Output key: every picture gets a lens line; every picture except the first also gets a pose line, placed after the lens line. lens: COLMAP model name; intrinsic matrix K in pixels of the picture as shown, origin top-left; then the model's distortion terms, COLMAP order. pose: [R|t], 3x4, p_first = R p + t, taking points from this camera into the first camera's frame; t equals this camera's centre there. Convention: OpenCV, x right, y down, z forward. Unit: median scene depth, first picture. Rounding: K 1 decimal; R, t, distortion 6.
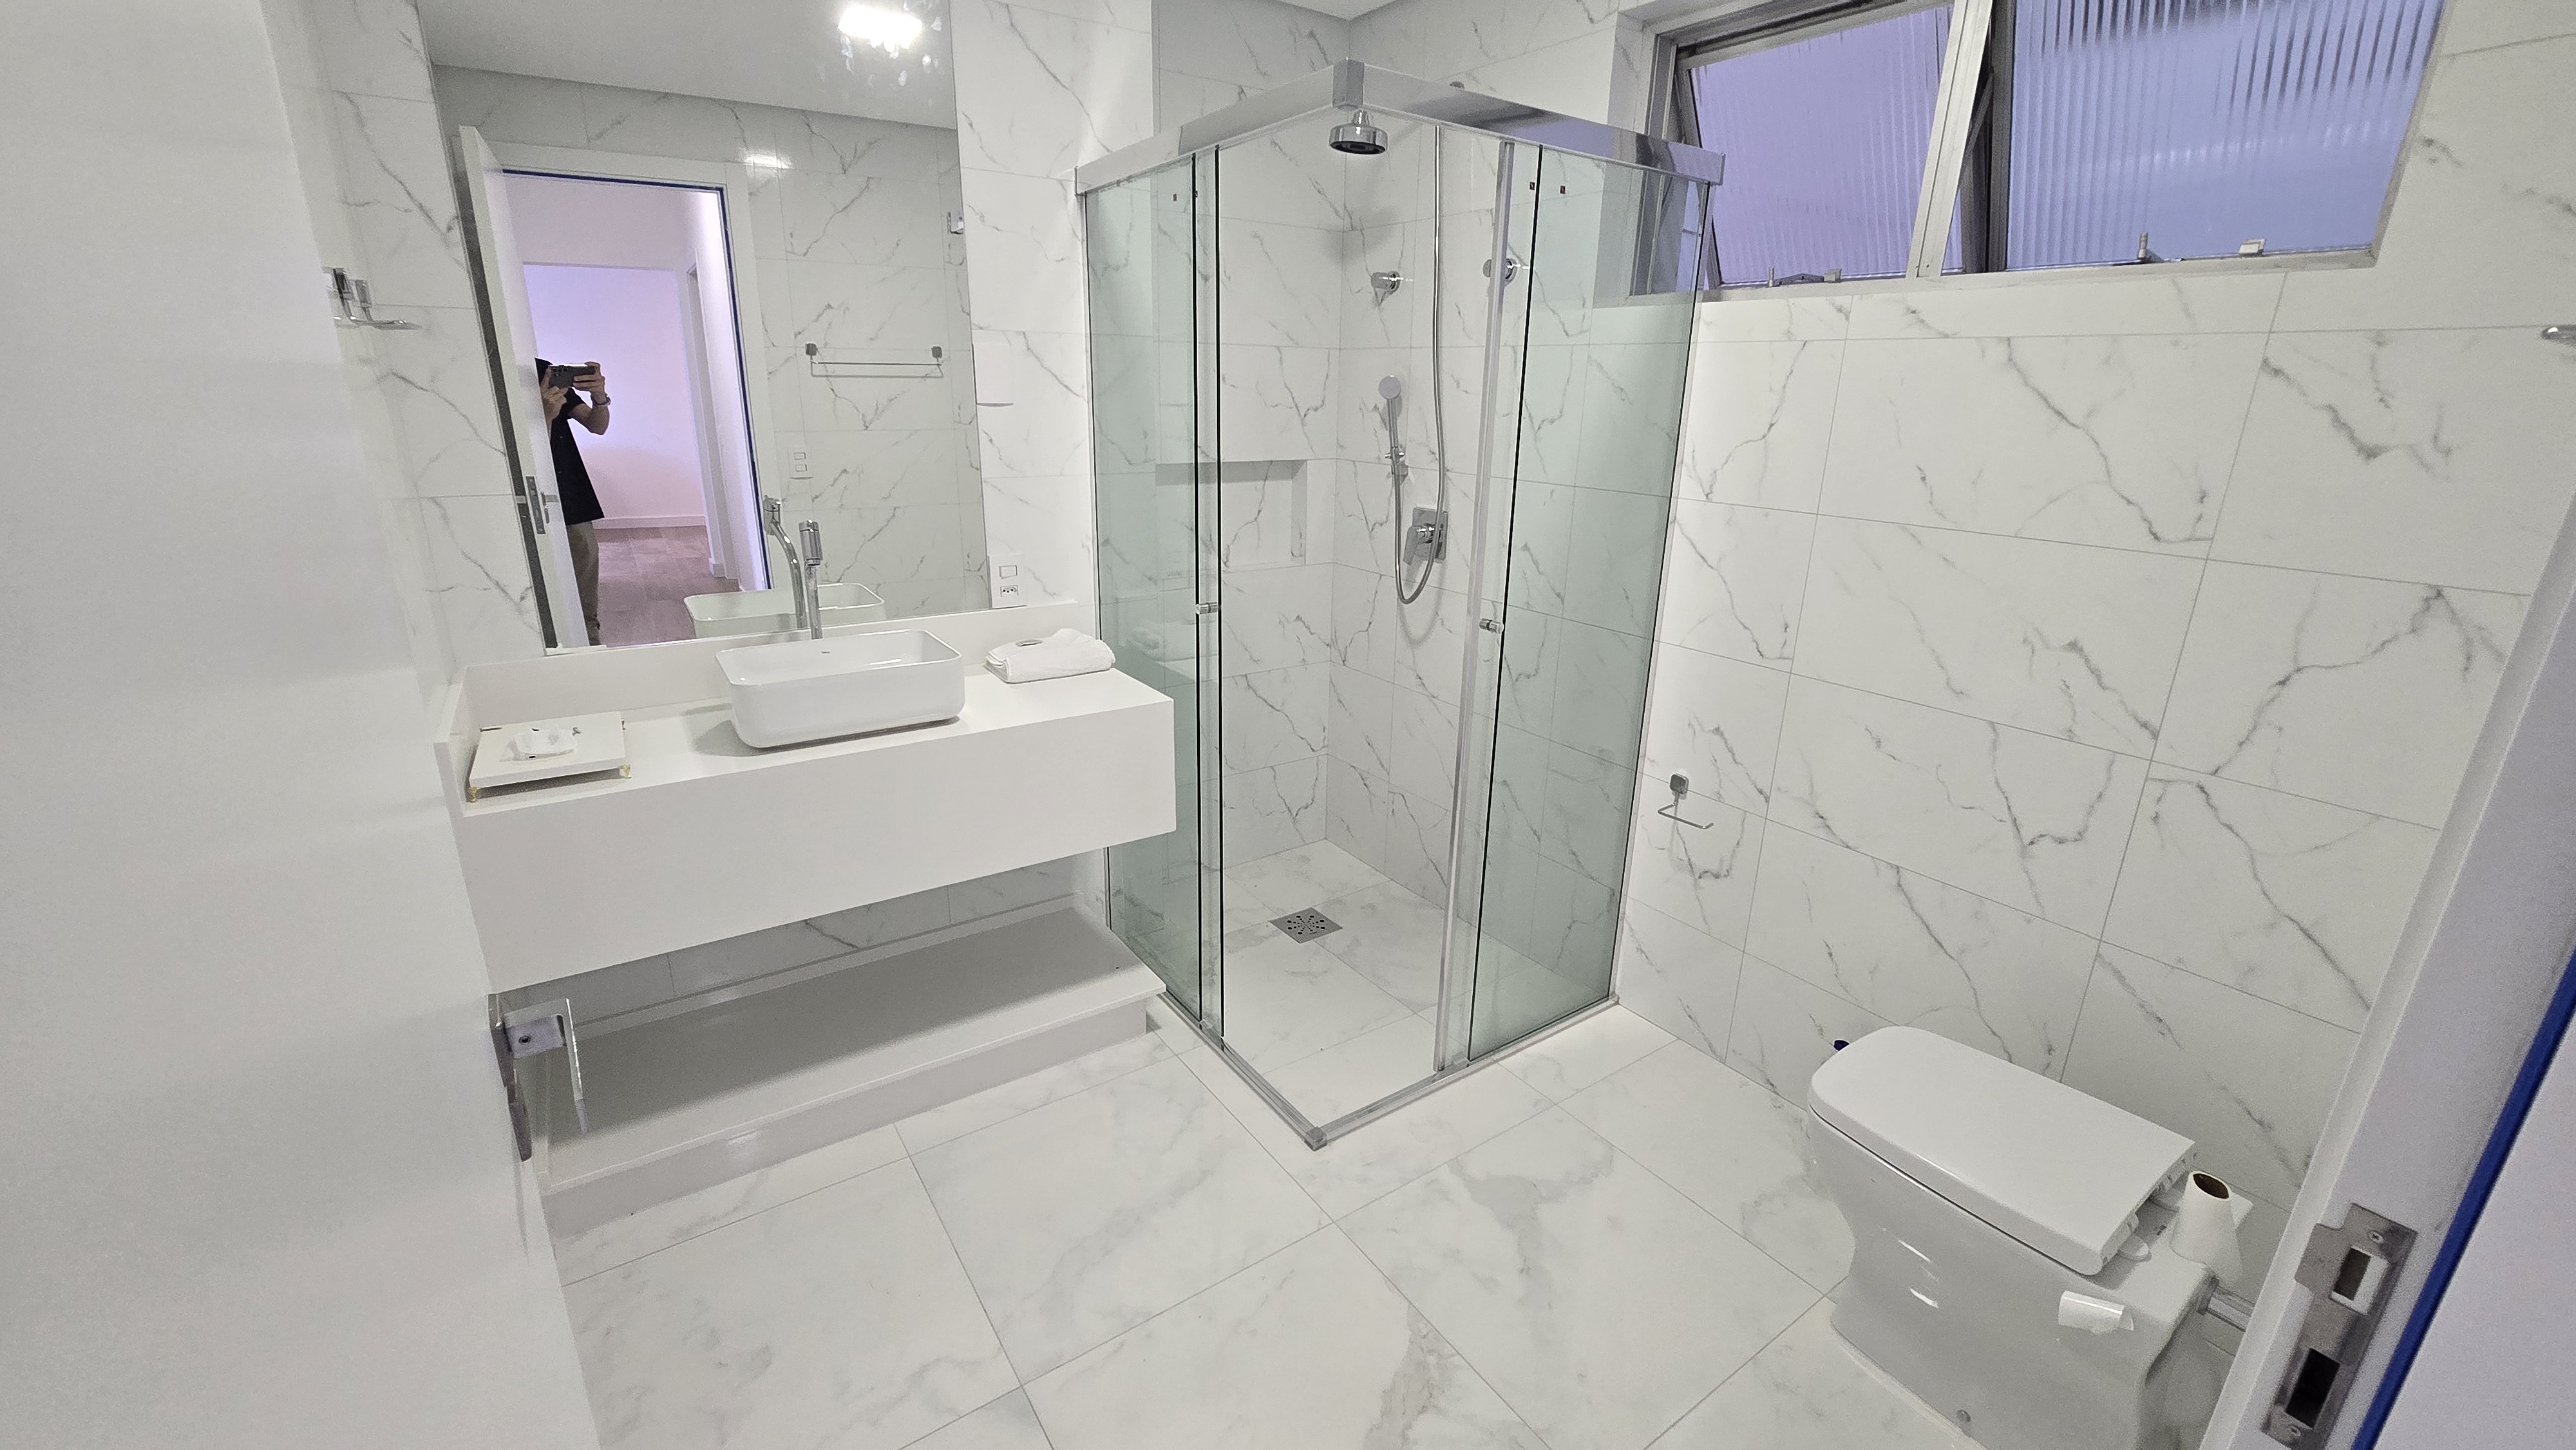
lens RADIAL K [[1047.0, 0, 1295.4], [0, 1047.0, 721.1], [0, 0, 1]] dist [-0.007703, 0.001476]
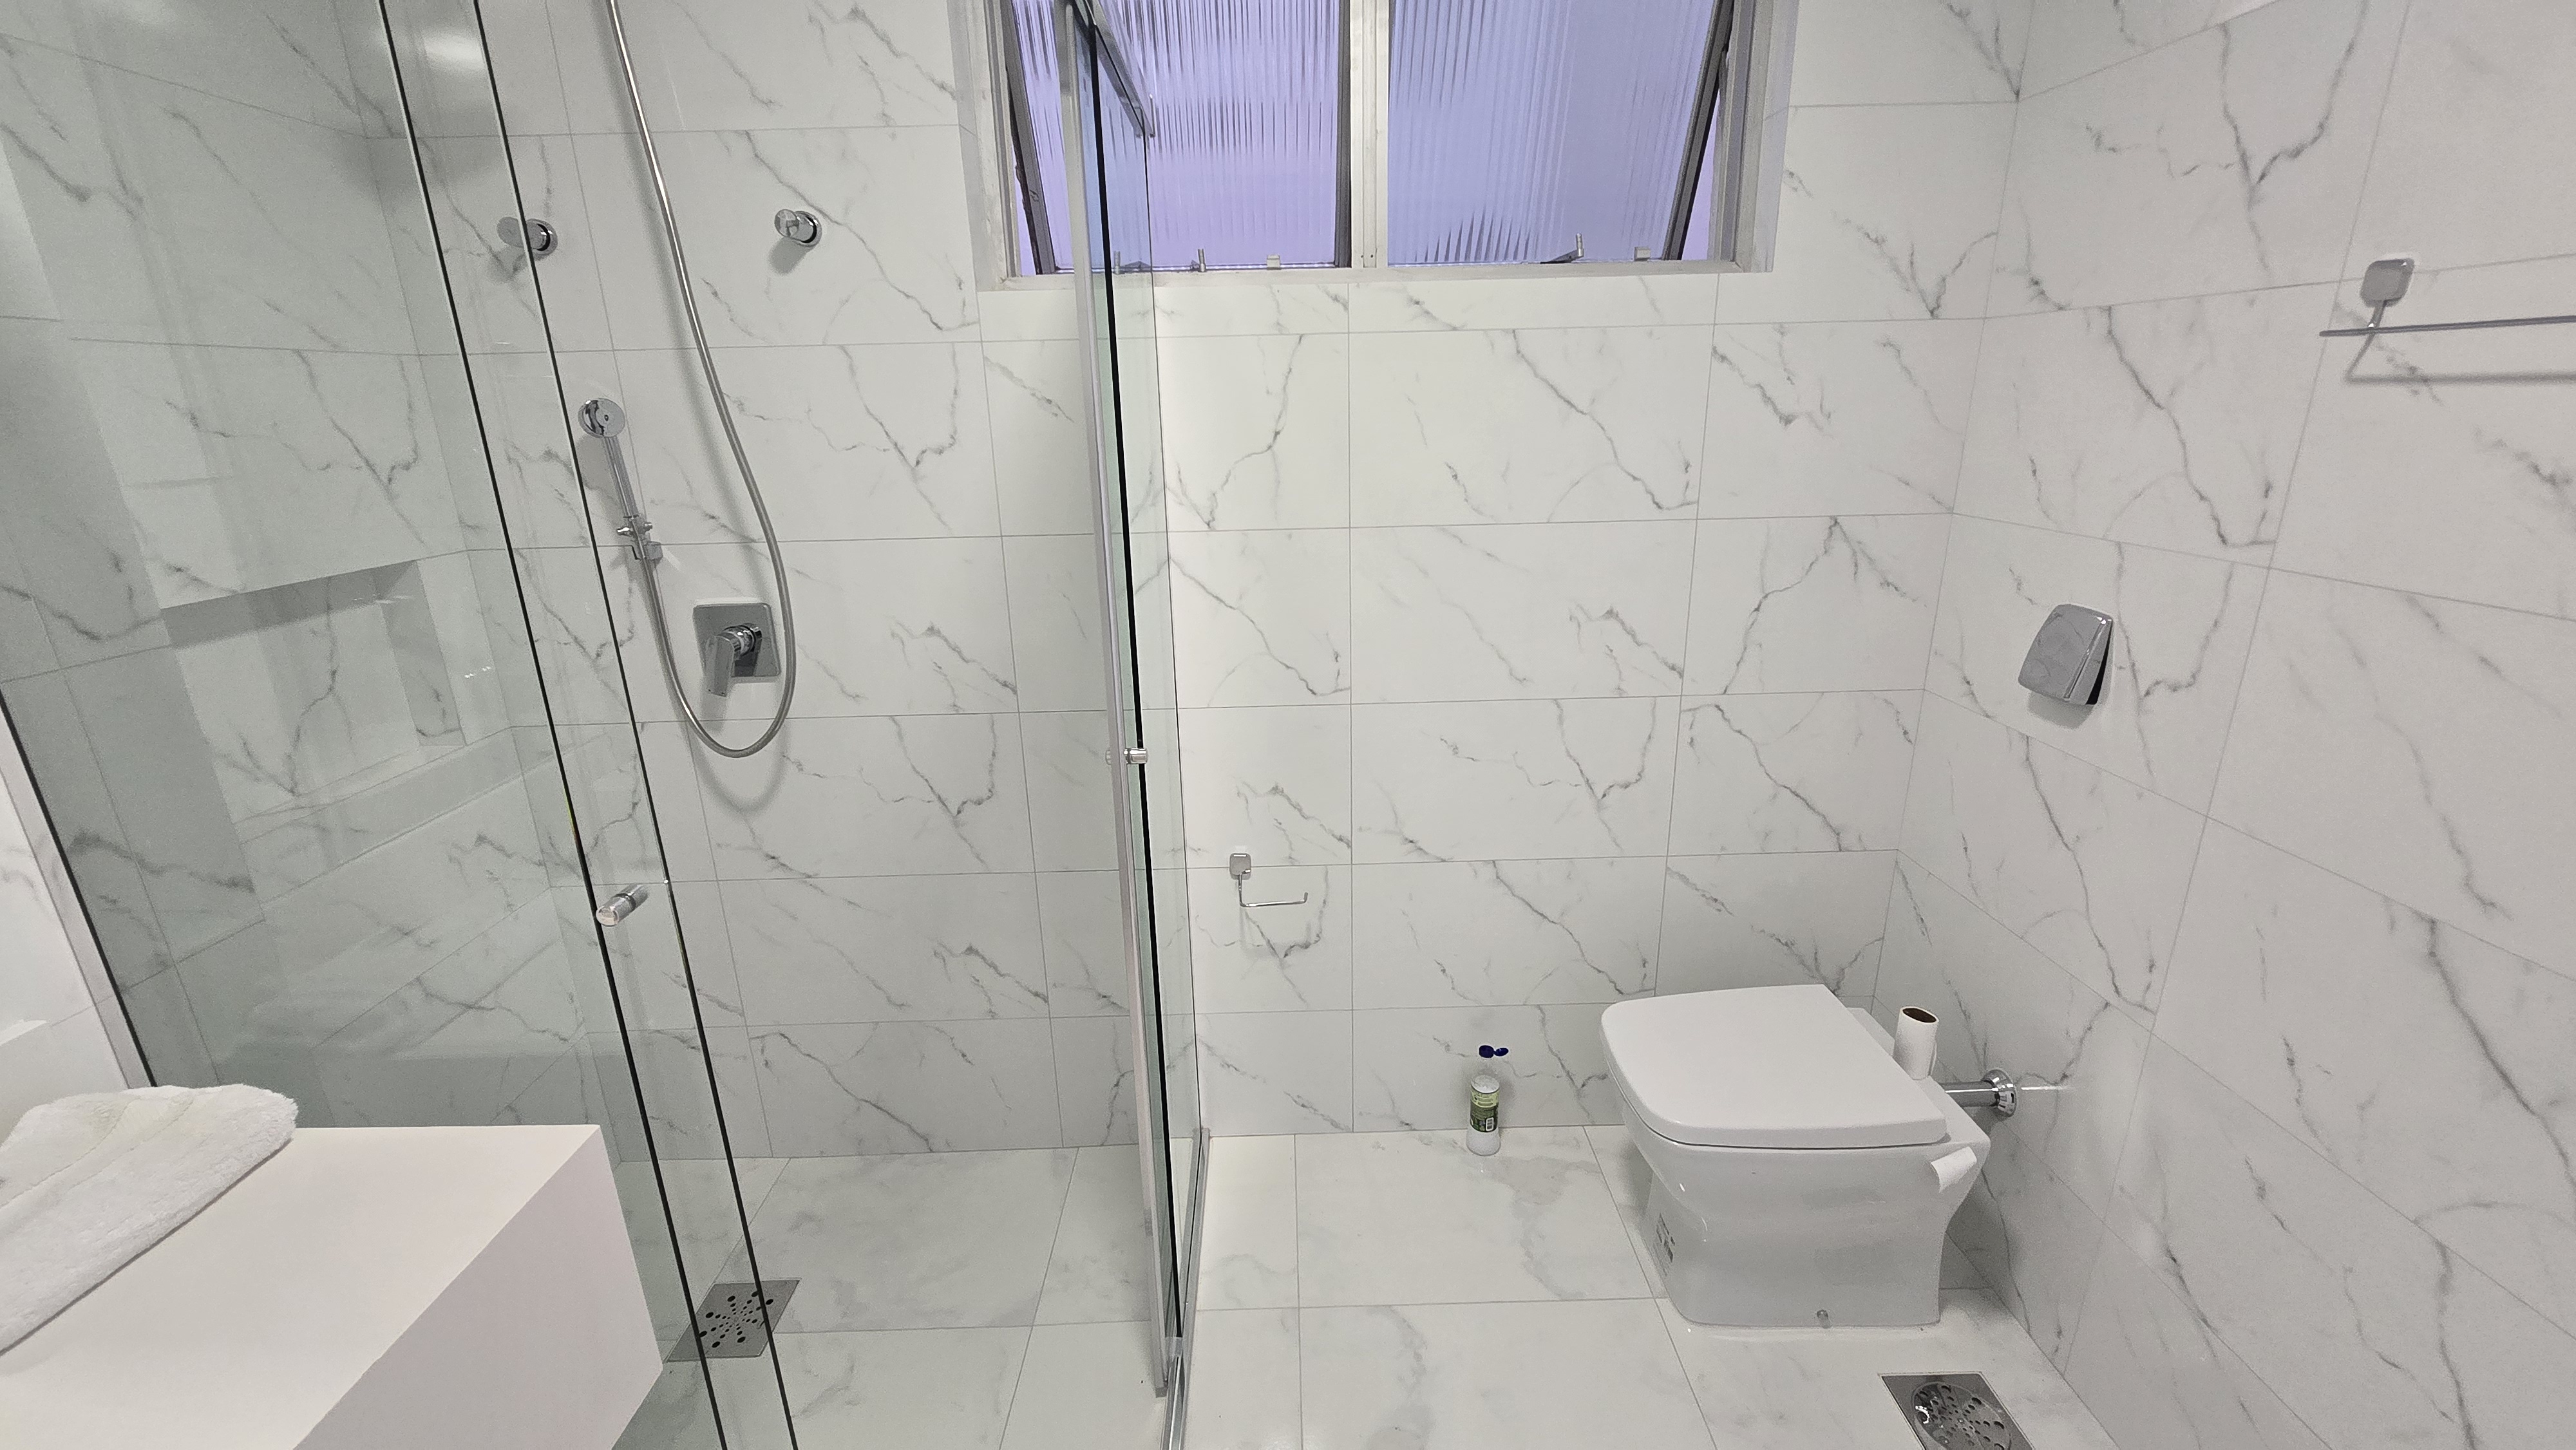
lens RADIAL K [[1047.0, 0, 1262.1], [0, 1047.0, 714.3], [0, 0, 1]] dist [-0.007703, 0.001476]
pose [[0.565609, -0.273526, 0.777991, -0.312845], [0.286185, 0.949868, 0.125895, -0.199147], [-0.773424, 0.151442, 0.615532, 0.585241]]
